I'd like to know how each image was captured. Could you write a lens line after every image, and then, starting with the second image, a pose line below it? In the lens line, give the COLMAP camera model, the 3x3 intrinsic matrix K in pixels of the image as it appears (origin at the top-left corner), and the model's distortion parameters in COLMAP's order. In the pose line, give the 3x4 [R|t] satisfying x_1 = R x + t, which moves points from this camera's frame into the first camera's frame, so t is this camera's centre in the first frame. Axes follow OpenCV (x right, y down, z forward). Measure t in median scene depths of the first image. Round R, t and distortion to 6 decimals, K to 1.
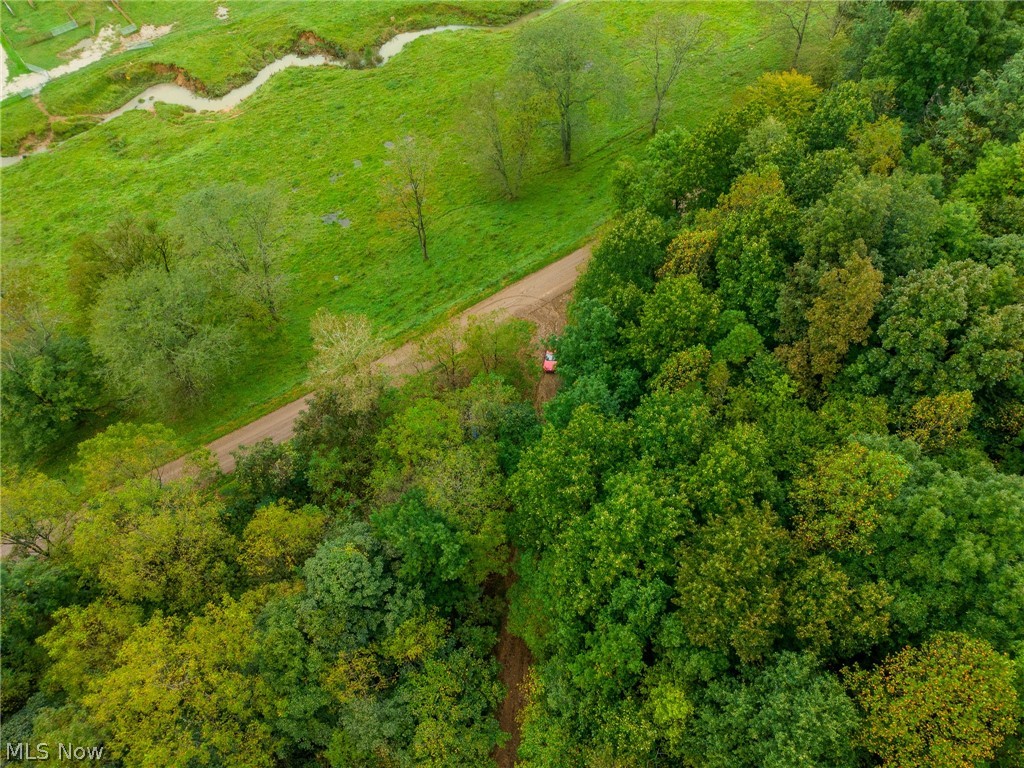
lens RADIAL K [[688.6, 0, 513.8], [0, 688.6, 383.2], [0, 0, 1]] dist [0.018390, -0.016658]
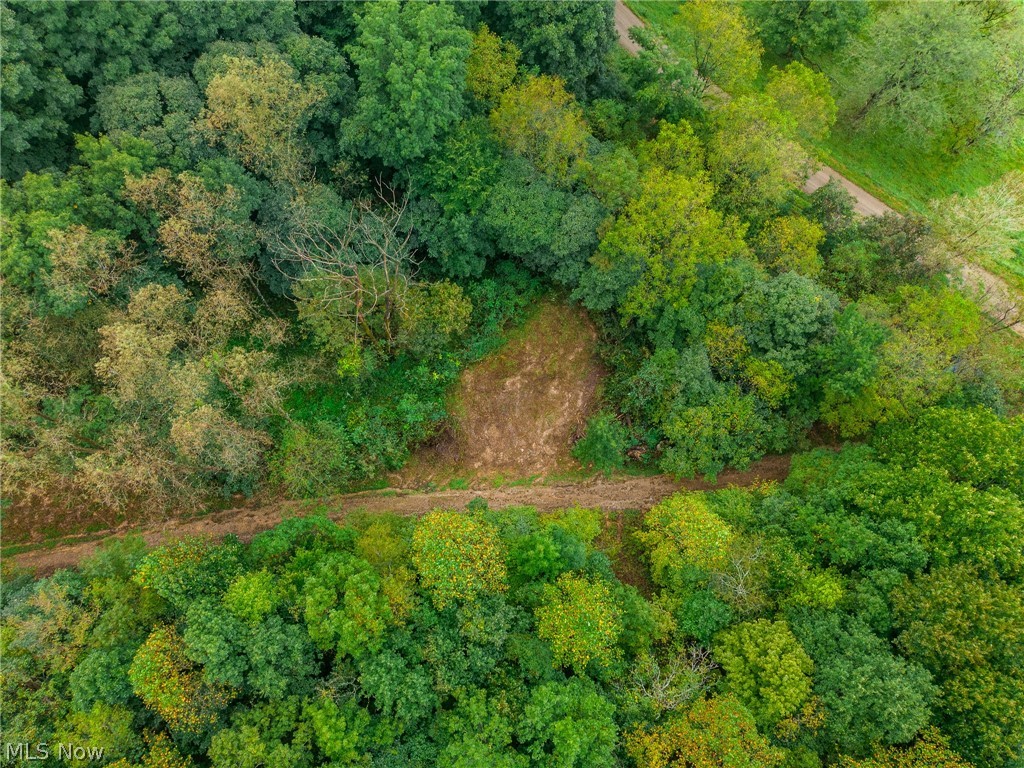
lens RADIAL K [[688.6, 0, 510.7], [0, 688.6, 382.8], [0, 0, 1]] dist [0.018390, -0.016658]
pose [[0.295340, 0.921549, -0.252035, 0.034314], [-0.805413, 0.382053, 0.453152, 0.190572], [0.513892, 0.069158, 0.855063, -0.260561]]
